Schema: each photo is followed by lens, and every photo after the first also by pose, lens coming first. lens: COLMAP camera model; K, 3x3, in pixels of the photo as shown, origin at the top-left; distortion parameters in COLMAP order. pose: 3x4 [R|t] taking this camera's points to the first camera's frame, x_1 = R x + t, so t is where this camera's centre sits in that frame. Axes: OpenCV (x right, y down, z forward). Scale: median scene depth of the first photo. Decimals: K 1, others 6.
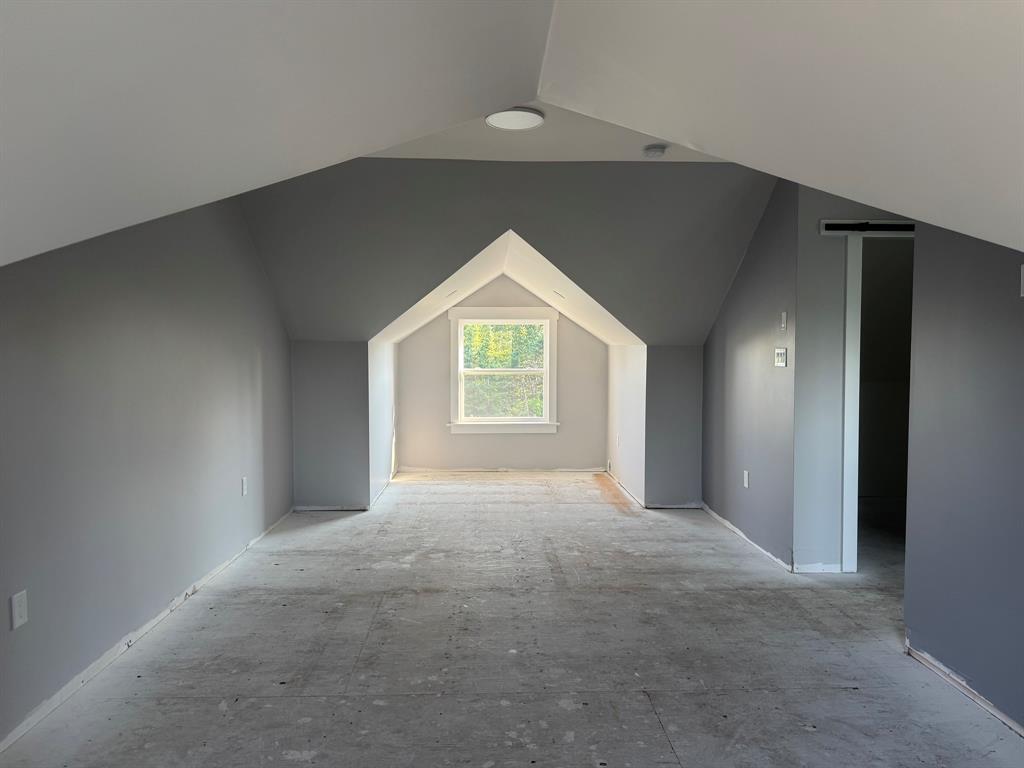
lens RADIAL K [[722.5, 0, 511.9], [0, 722.5, 384.2], [0, 0, 1]] dist [0.009997, -0.016530]
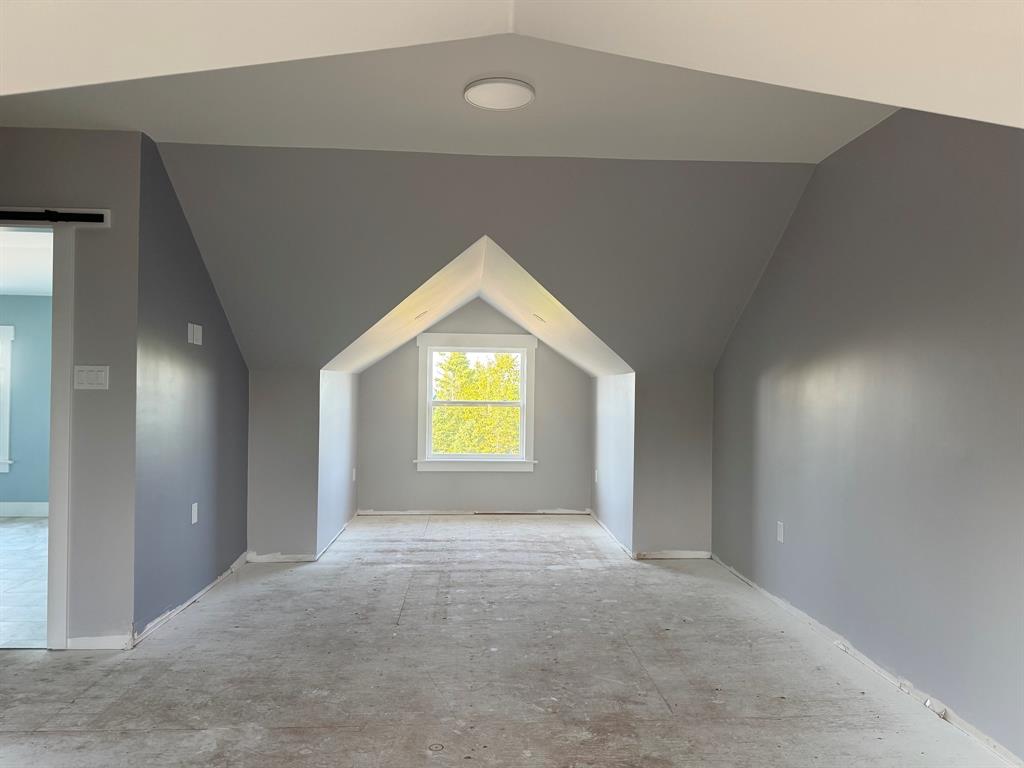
lens RADIAL K [[722.5, 0, 511.9], [0, 722.5, 388.7], [0, 0, 1]] dist [0.009997, -0.016530]
pose [[-0.999648, -0.012668, -0.023318, 0.004444], [-0.013501, 0.999264, 0.035896, -0.061550], [0.022846, 0.036199, -0.999083, 1.943282]]
